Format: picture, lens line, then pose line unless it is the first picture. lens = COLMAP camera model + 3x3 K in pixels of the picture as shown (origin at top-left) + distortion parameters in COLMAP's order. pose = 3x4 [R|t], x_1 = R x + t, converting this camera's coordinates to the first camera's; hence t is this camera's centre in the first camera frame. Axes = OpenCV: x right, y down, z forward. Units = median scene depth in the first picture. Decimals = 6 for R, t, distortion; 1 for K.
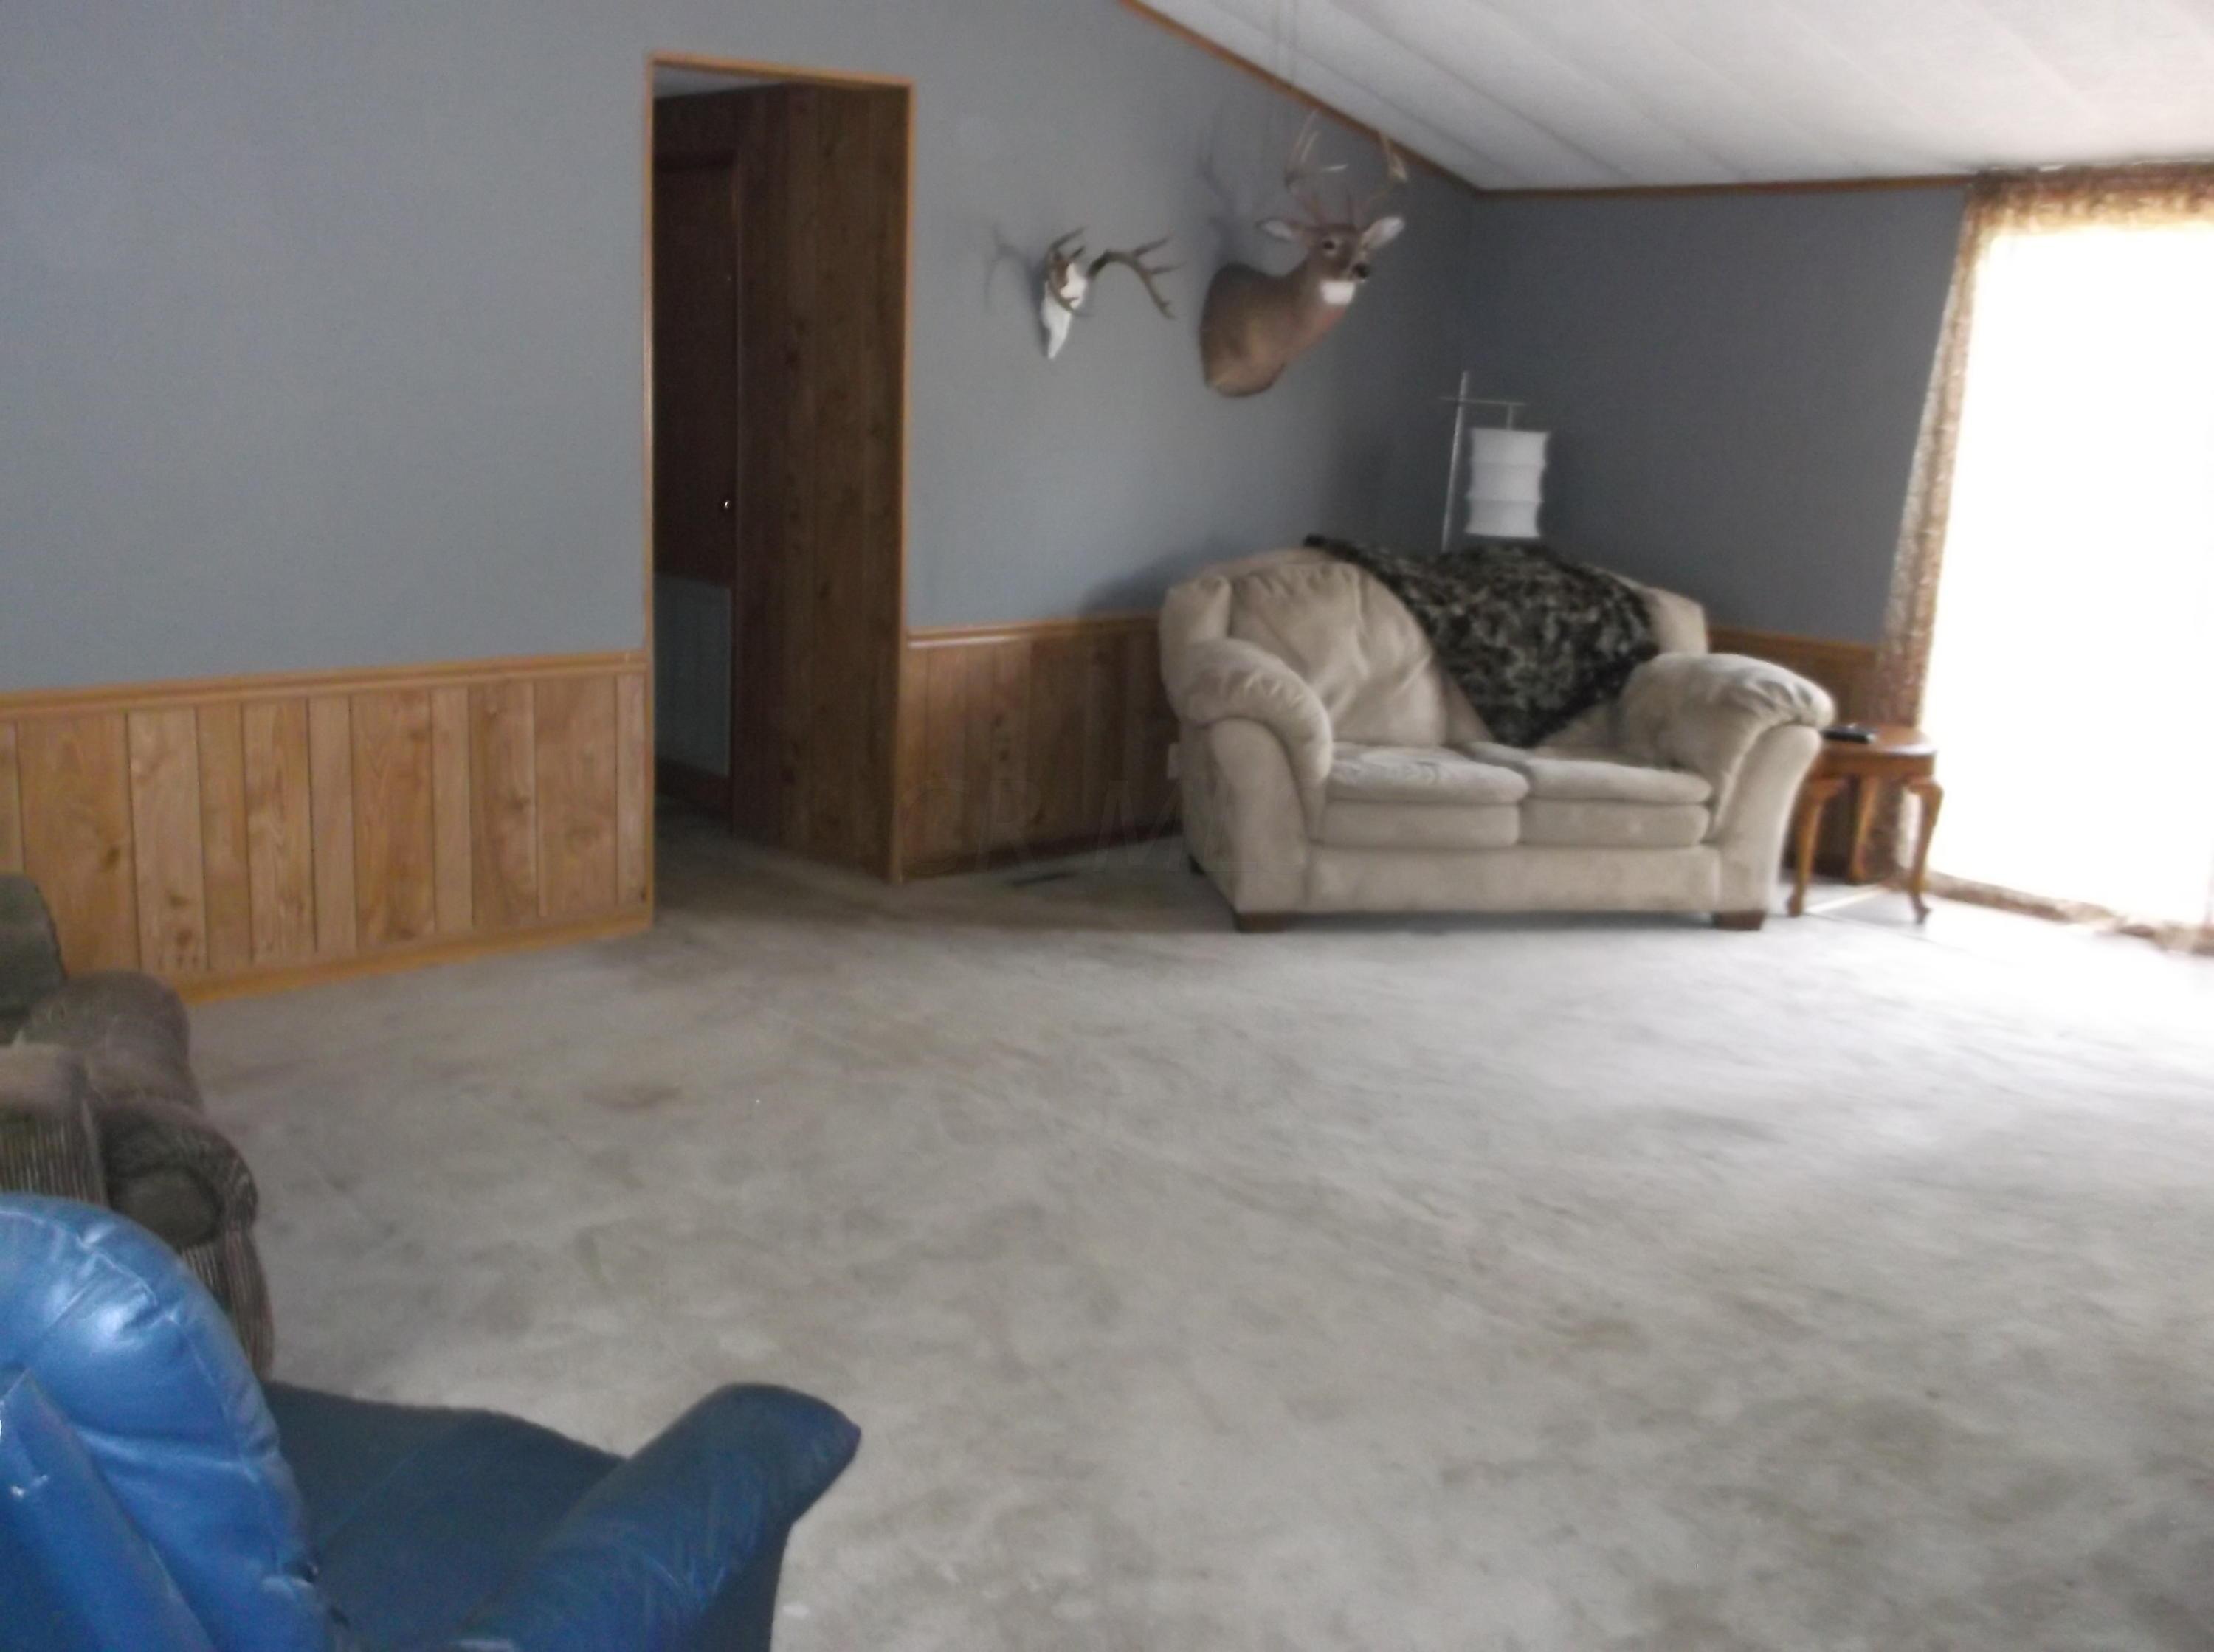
lens RADIAL K [[2147.2, 0, 1107.0], [0, 2147.2, 826.0], [0, 0, 1]] dist [-0.007008, 0.007669]
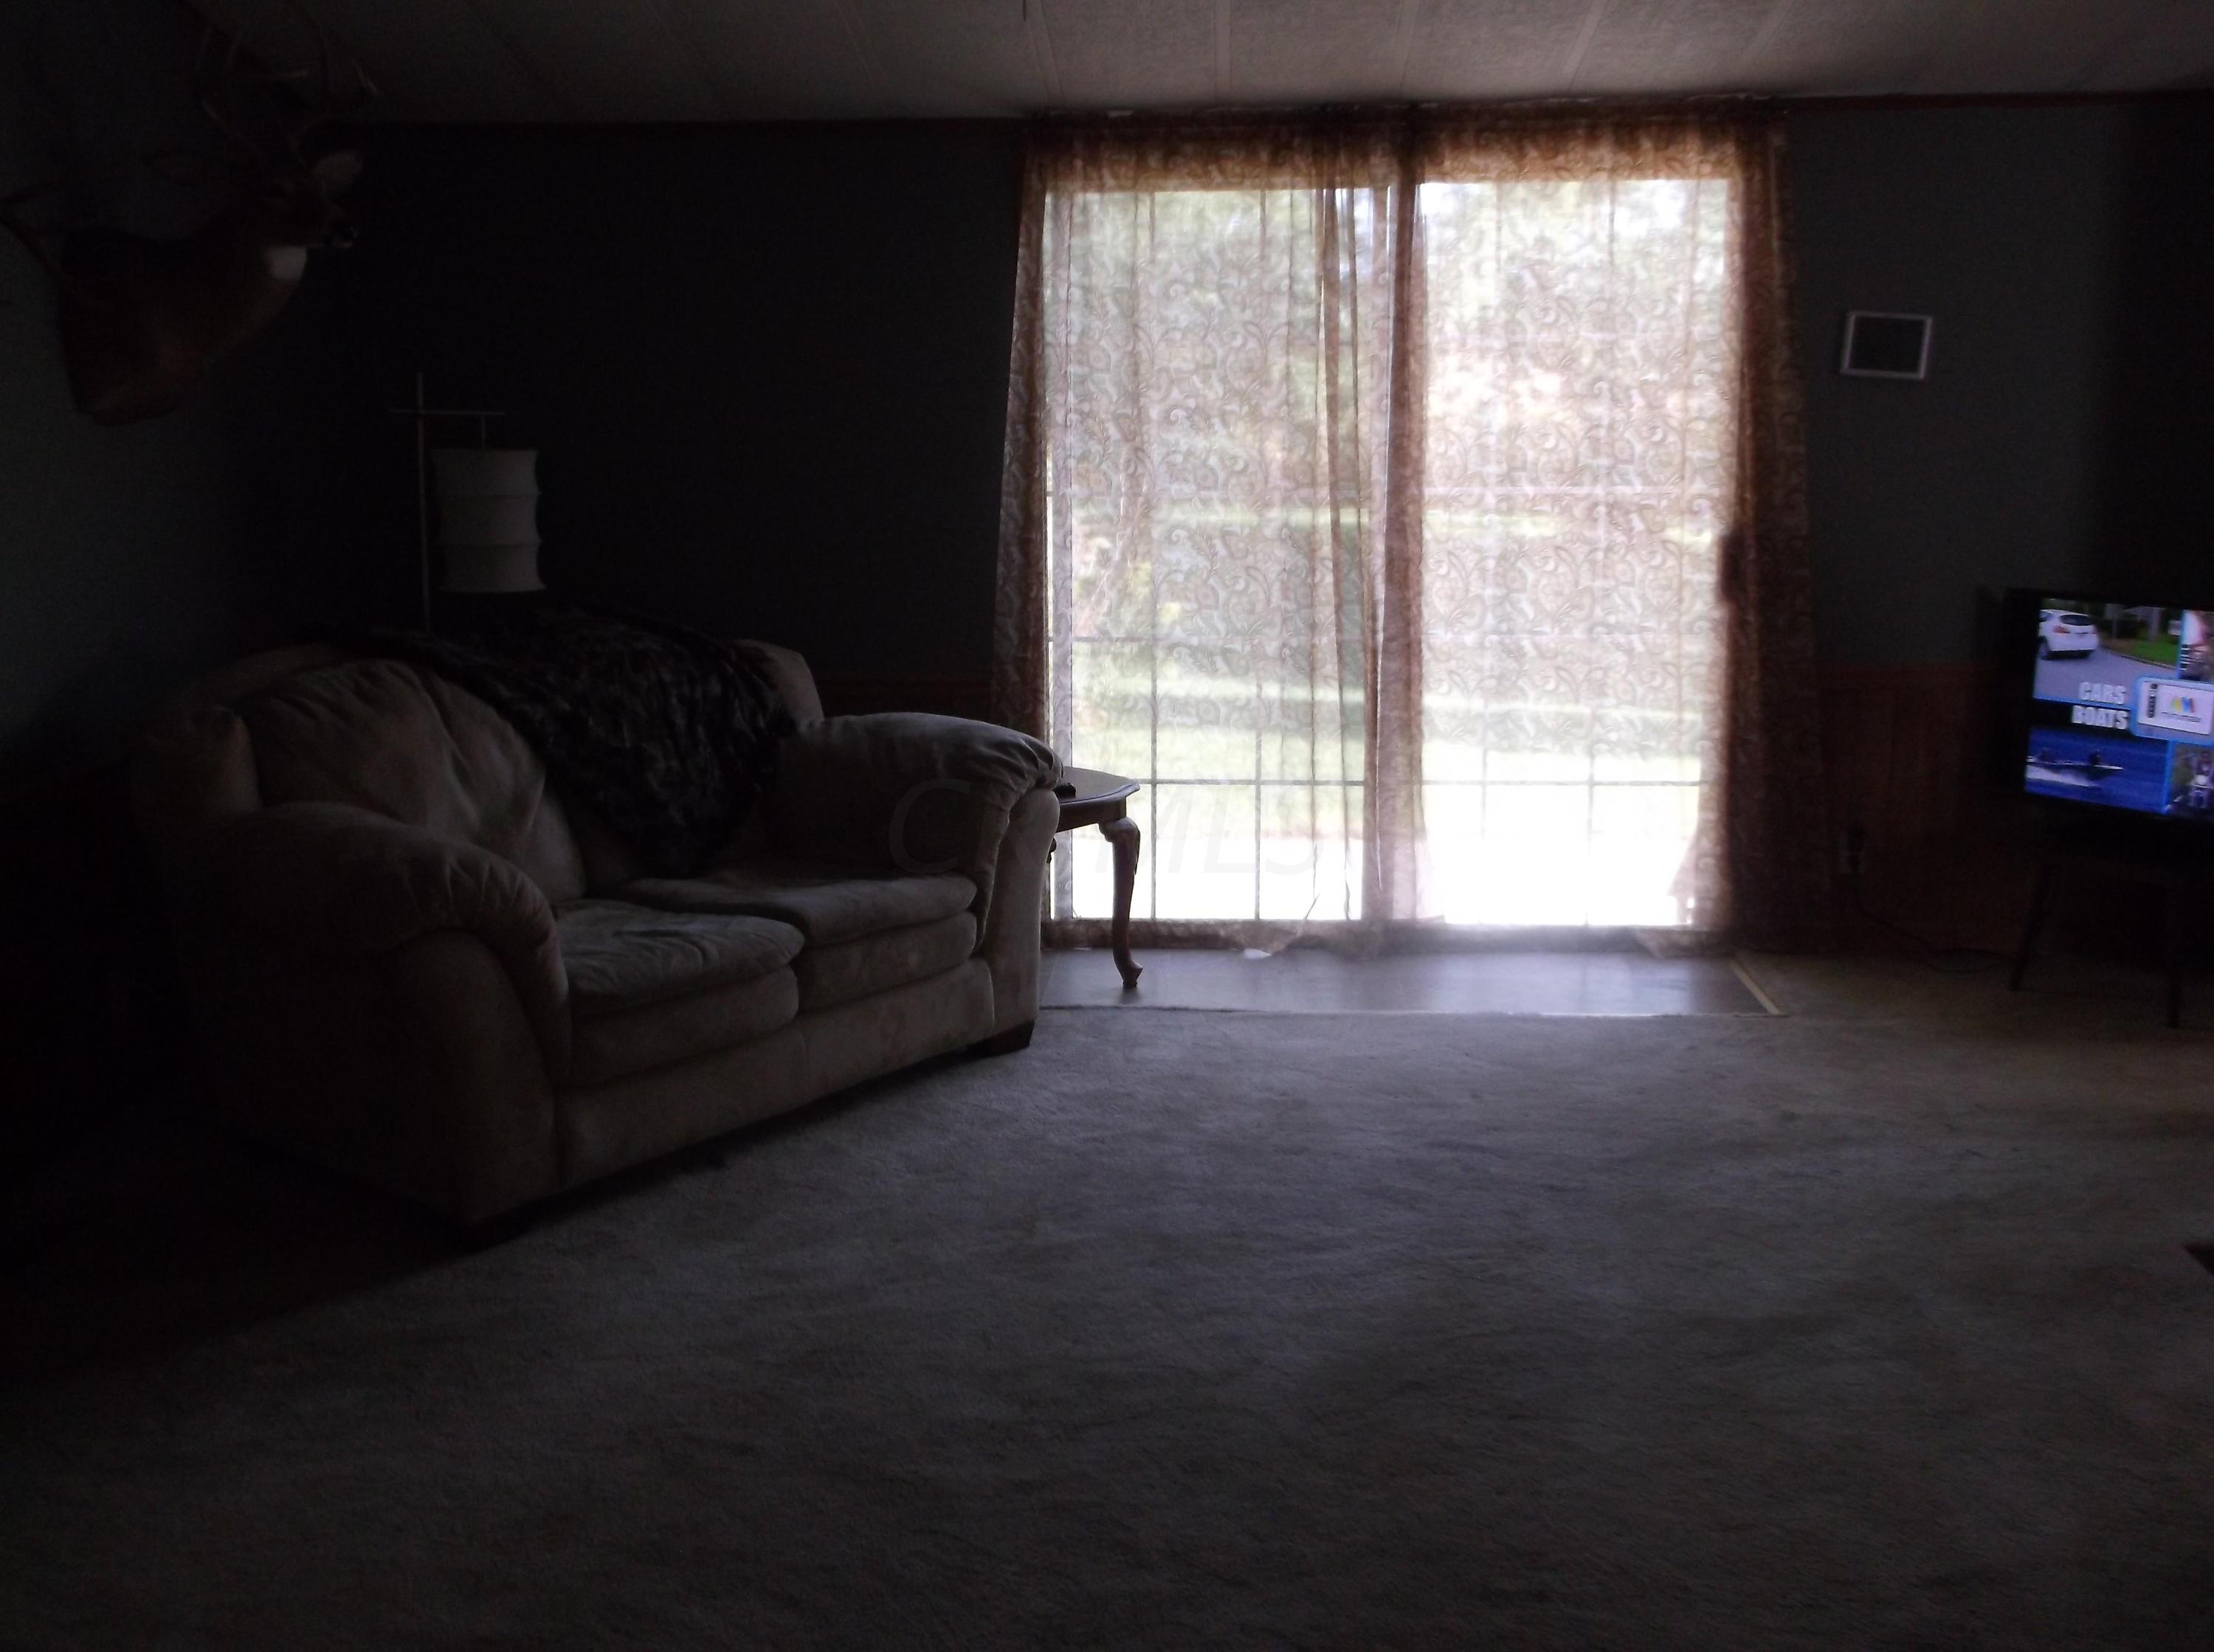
lens RADIAL K [[2147.2, 0, 1107.0], [0, 2147.2, 826.0], [0, 0, 1]] dist [-0.007008, 0.007669]
pose [[0.733895, -0.179837, 0.655024, -0.187350], [0.172622, 0.982035, 0.076211, -0.087553], [-0.656963, 0.057140, 0.751755, 0.357454]]
